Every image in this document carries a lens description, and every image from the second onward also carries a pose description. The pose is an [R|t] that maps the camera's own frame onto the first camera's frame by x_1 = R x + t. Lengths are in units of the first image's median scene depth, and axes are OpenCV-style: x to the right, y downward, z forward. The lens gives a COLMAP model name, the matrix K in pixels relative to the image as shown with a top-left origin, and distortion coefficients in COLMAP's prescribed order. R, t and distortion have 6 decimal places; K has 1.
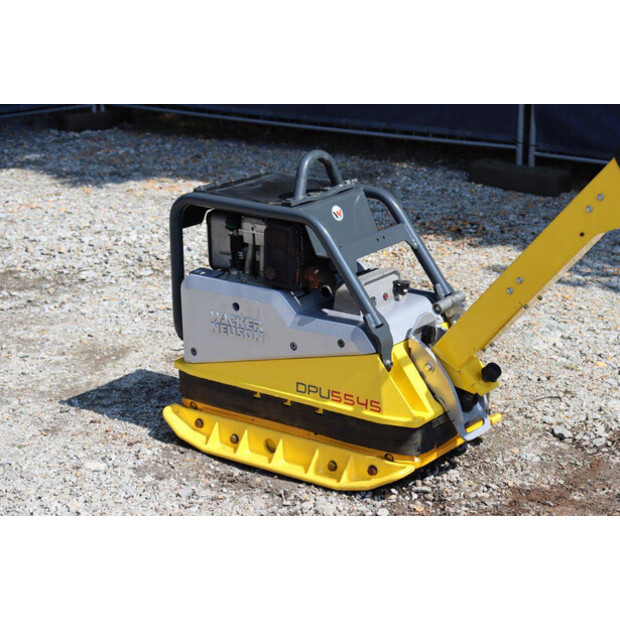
lens RADIAL K [[1459.6, 0, 316.0], [0, 1459.6, 313.5], [0, 0, 1]] dist [0.415123, 0.488959]
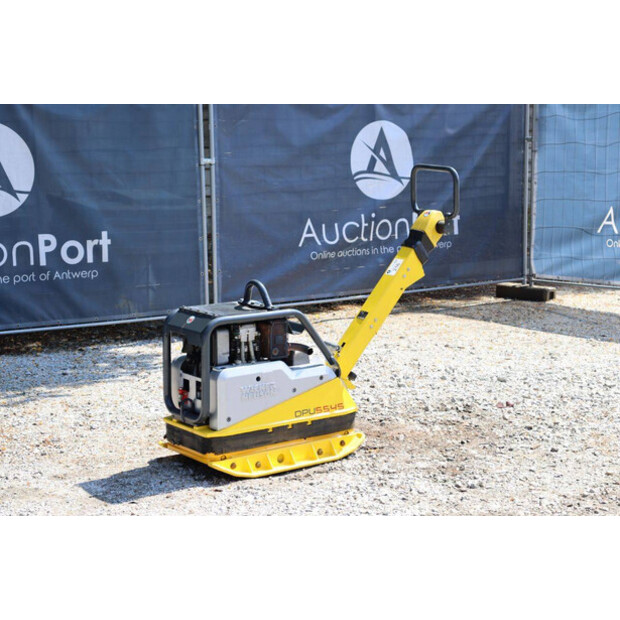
lens RADIAL K [[1340.8, 0, 313.4], [0, 1340.8, 315.9], [0, 0, 1]] dist [0.362438, 0.164132]
pose [[0.281424, -0.139207, 0.949432, -1.465654], [0.283108, 0.957425, 0.056462, -0.140491], [-0.916870, 0.252902, 0.308853, 0.473112]]
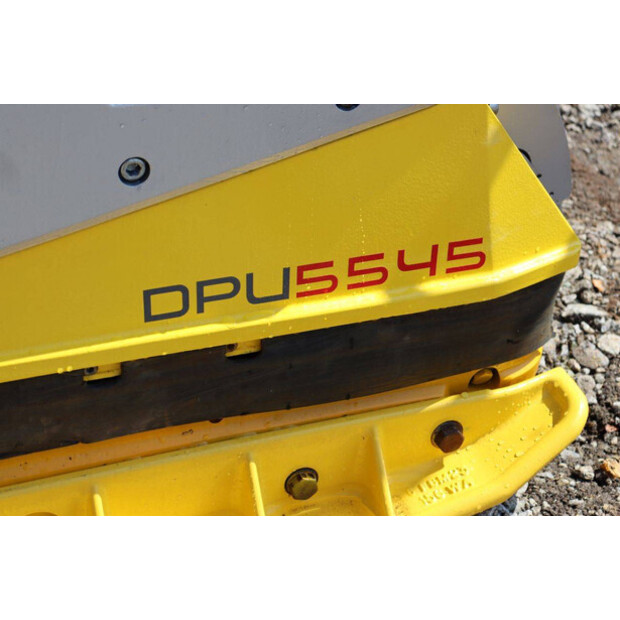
lens RADIAL K [[1459.6, 0, 316.0], [0, 1459.6, 313.5], [0, 0, 1]] dist [0.415123, 0.488959]
pose [[0.526726, -0.447771, 0.722538, -0.192943], [0.181597, 0.889661, 0.418958, -0.056494], [-0.830411, -0.089465, 0.549921, 0.825227]]
